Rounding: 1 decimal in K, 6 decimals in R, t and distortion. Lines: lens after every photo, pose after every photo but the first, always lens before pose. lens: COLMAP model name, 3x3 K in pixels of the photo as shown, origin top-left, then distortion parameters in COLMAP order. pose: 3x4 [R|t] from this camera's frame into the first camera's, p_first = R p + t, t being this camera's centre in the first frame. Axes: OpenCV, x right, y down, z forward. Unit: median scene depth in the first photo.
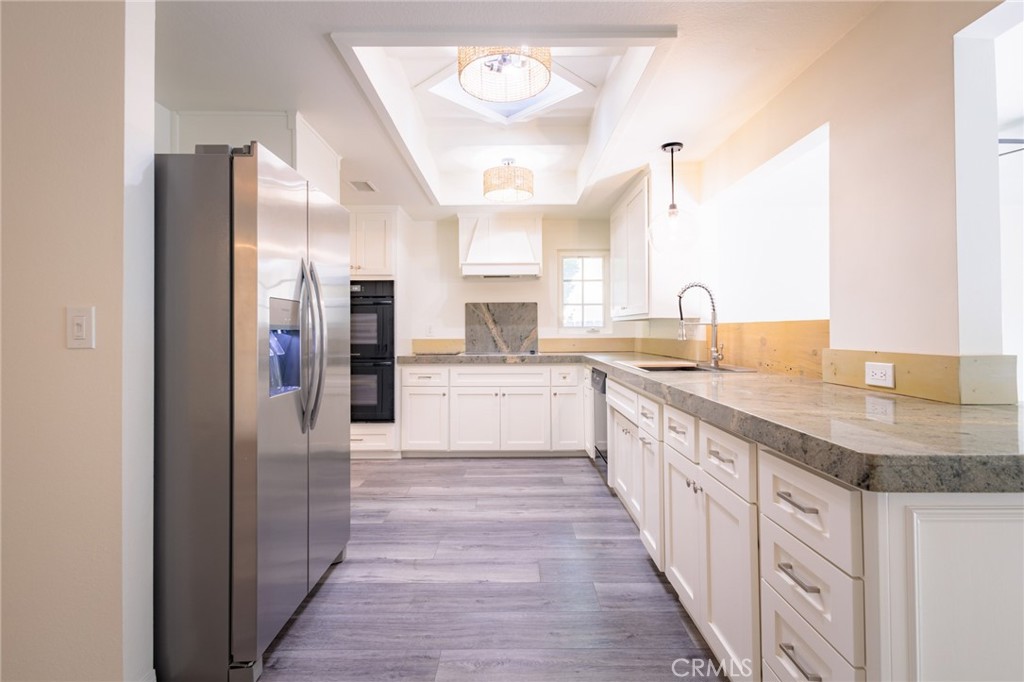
lens RADIAL K [[484.6, 0, 512.1], [0, 484.6, 324.8], [0, 0, 1]] dist [0.000114, -0.000049]
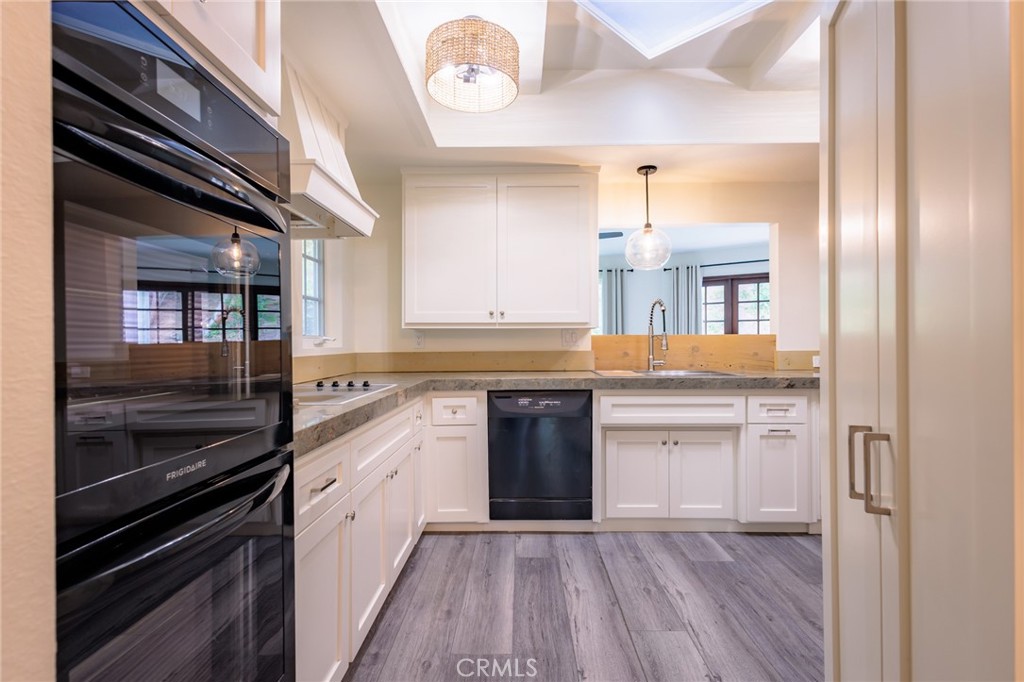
lens RADIAL K [[473.2, 0, 512.0], [0, 473.2, 339.9], [0, 0, 1]] dist [0.004479, 0.000143]
pose [[0.015545, 0.009306, 0.999836, -0.592311], [-0.007481, 0.999930, -0.009190, 0.017642], [-0.999851, -0.007337, 0.015614, 1.053661]]
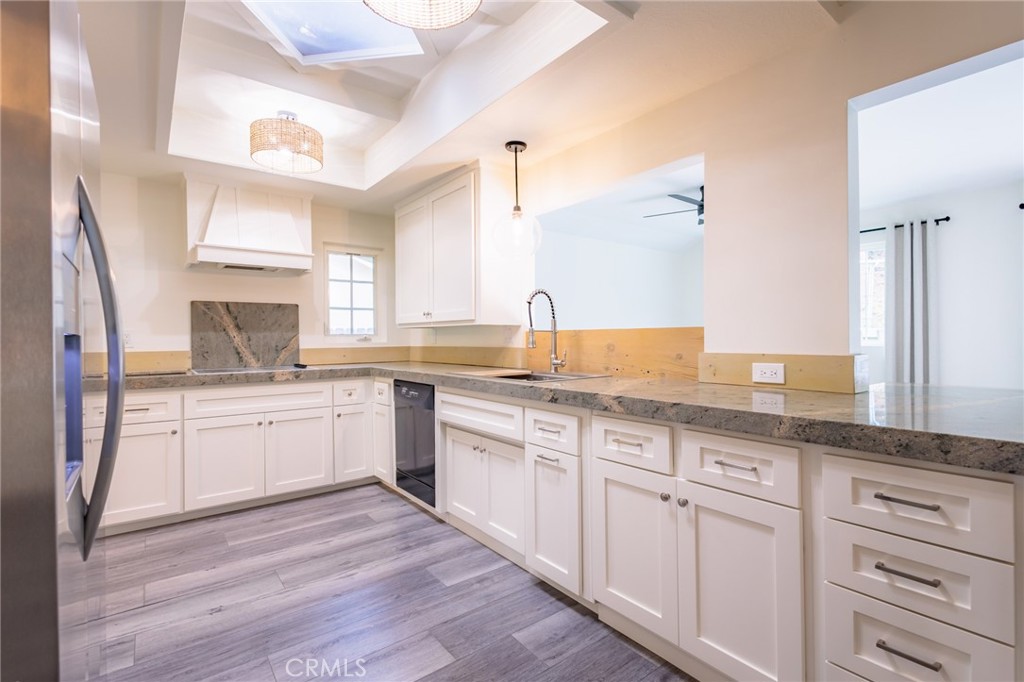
lens RADIAL K [[473.2, 0, 512.0], [0, 473.2, 339.9], [0, 0, 1]] dist [0.004479, 0.000143]
pose [[0.792142, -0.004489, 0.610321, -0.205267], [-0.003180, 0.999929, 0.011483, 0.004428], [-0.610329, -0.011037, 0.792071, 0.213692]]
